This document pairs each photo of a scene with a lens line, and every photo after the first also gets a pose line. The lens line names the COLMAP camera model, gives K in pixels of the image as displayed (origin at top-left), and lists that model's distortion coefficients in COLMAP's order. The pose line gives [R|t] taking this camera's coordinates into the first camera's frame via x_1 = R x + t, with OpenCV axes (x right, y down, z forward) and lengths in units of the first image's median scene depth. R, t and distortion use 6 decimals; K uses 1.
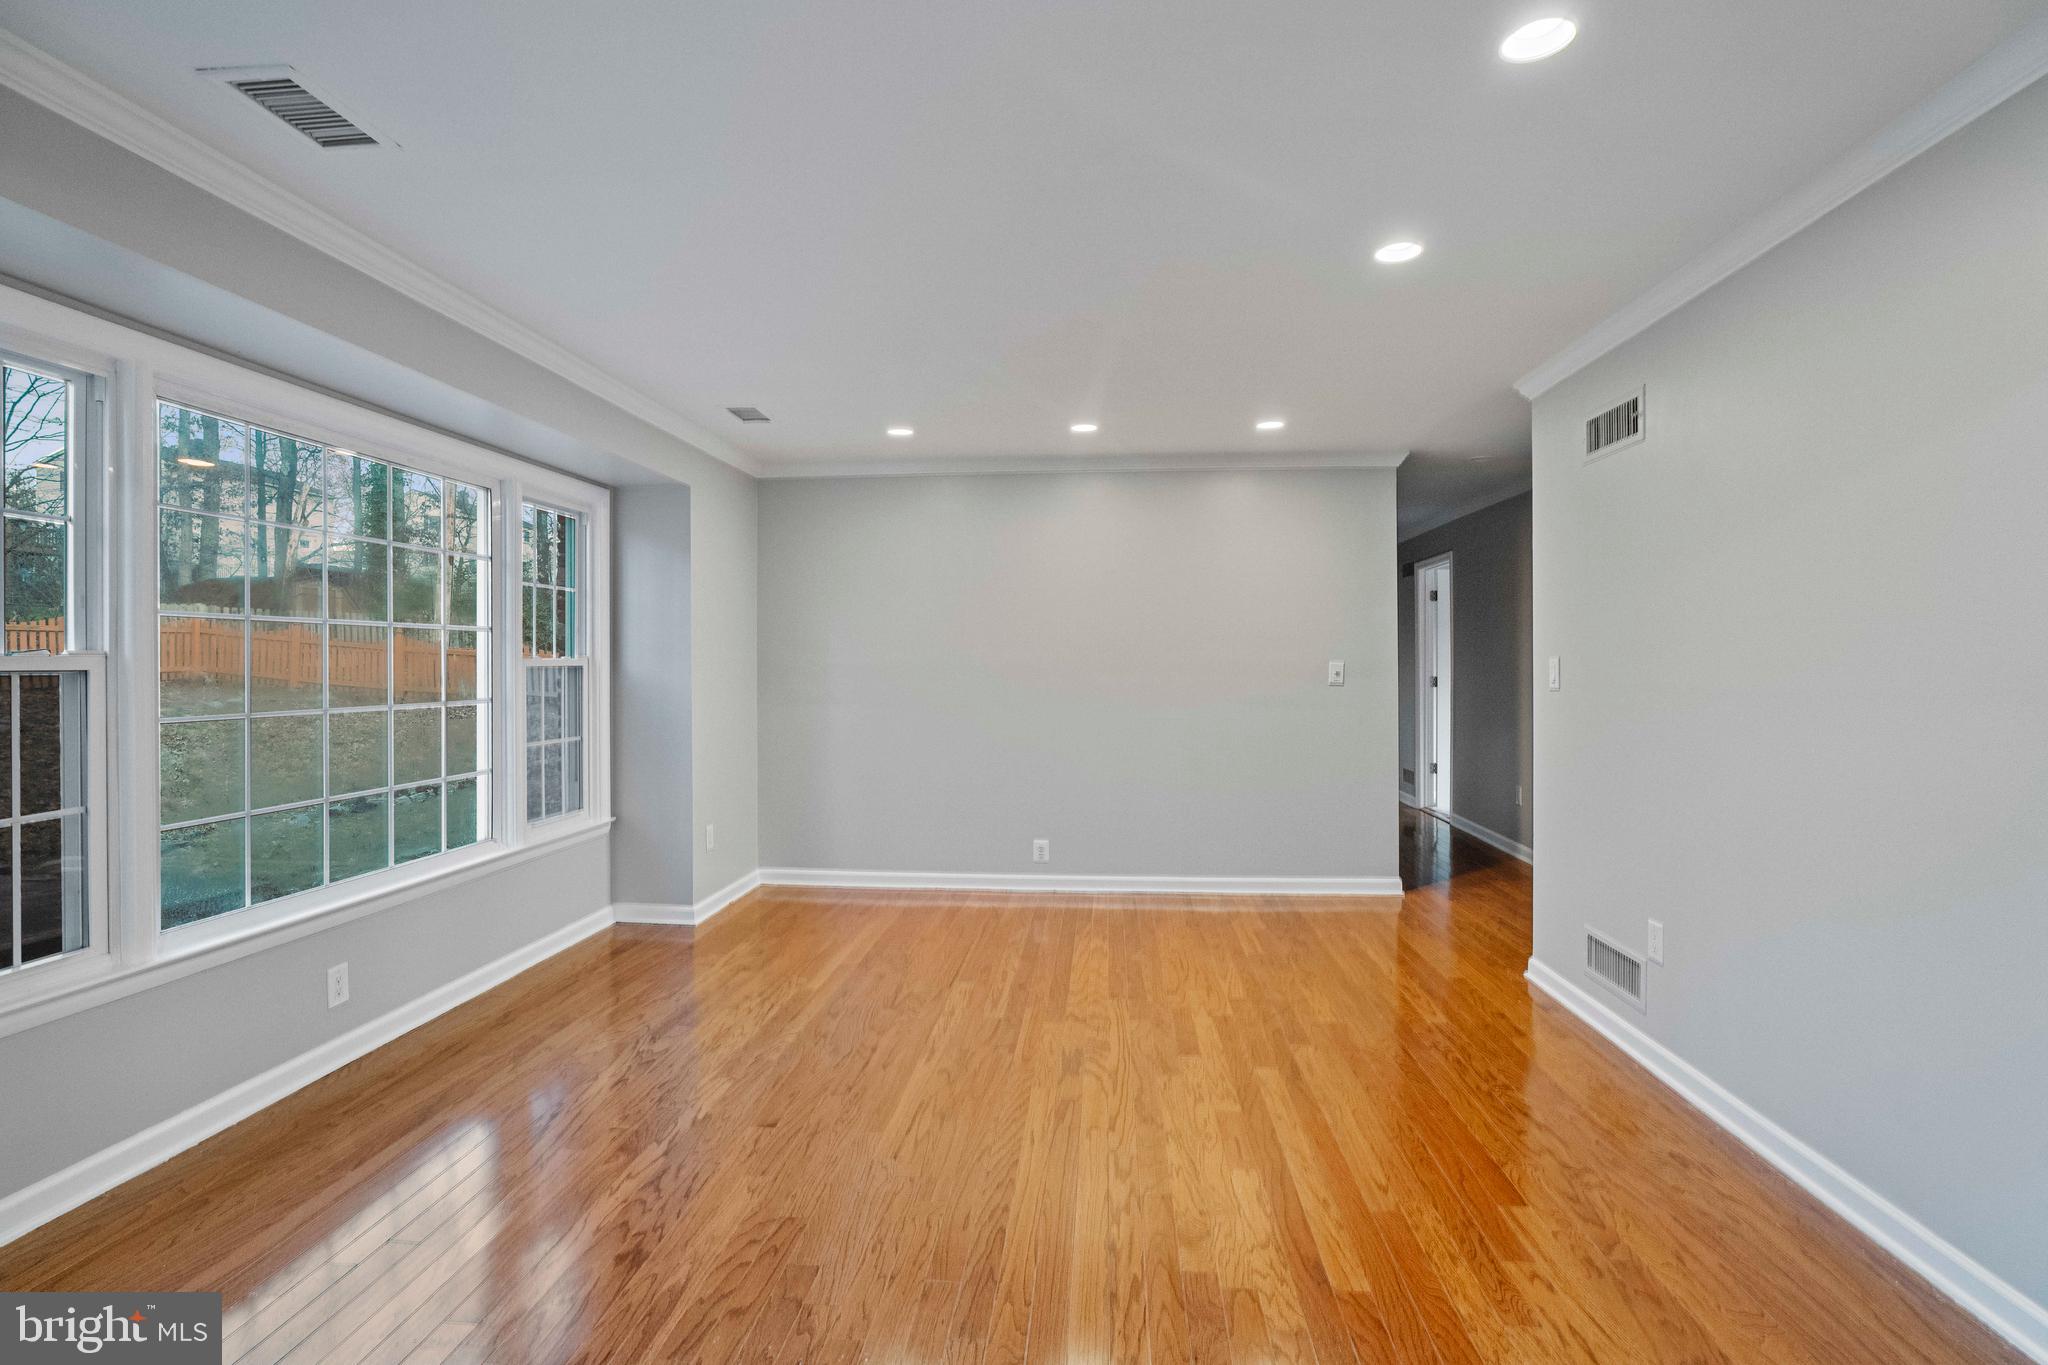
lens RADIAL K [[943.7, 0, 1026.6], [0, 943.7, 653.7], [0, 0, 1]] dist [-0.039959, 0.016502]
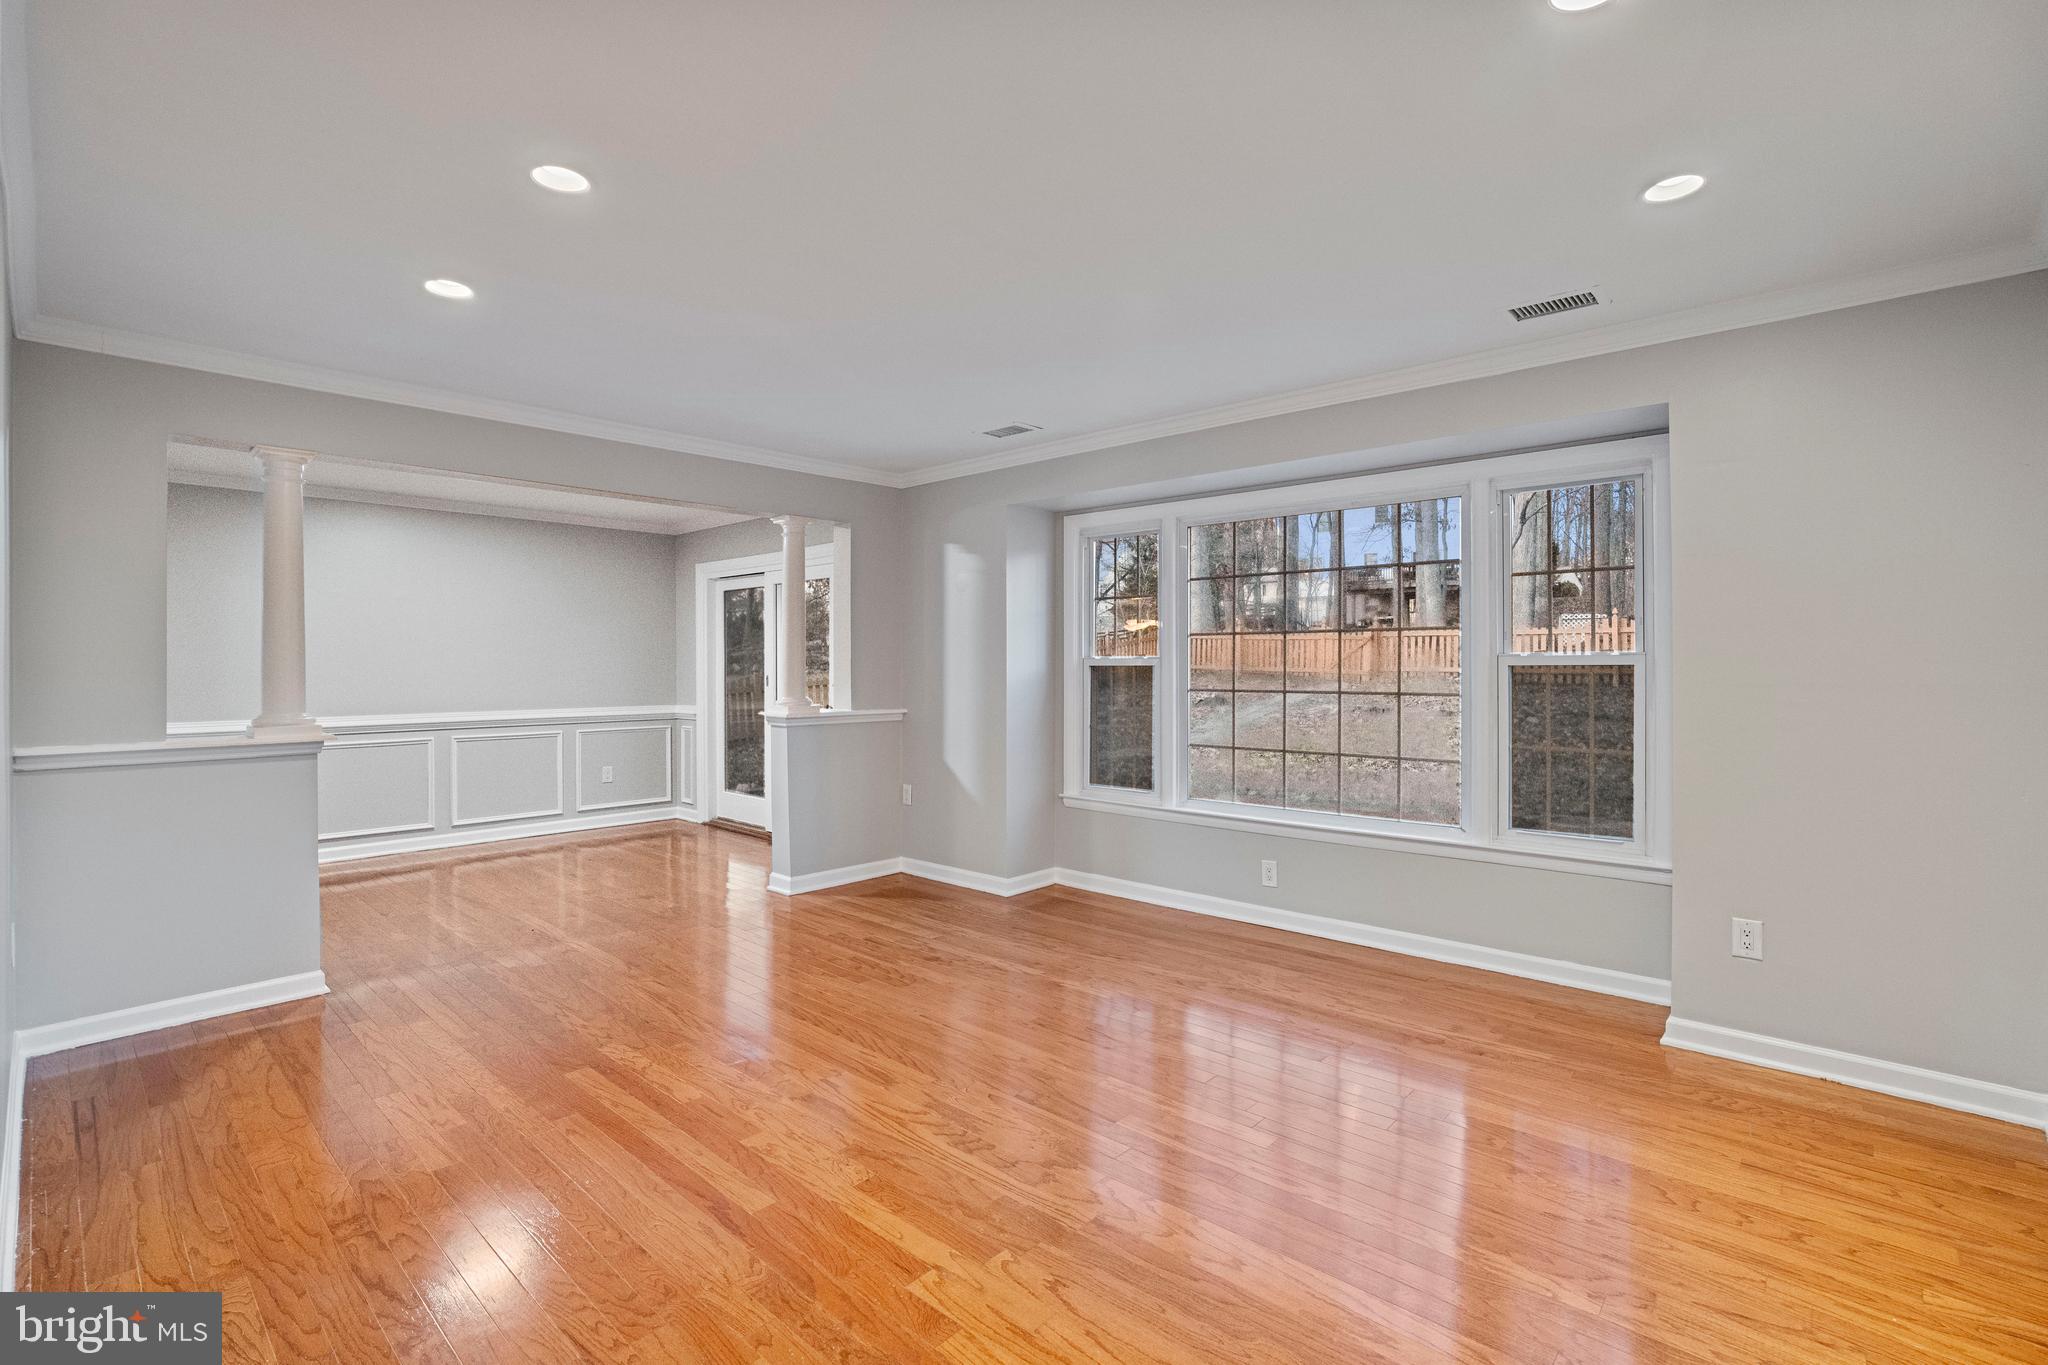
lens RADIAL K [[943.7, 0, 1026.6], [0, 943.7, 653.7], [0, 0, 1]] dist [-0.039959, 0.016502]
pose [[-0.609657, -0.008284, -0.792622, 0.730993], [0.008942, 0.999810, -0.017327, 0.021461], [0.792615, -0.017651, -0.609467, 1.654521]]
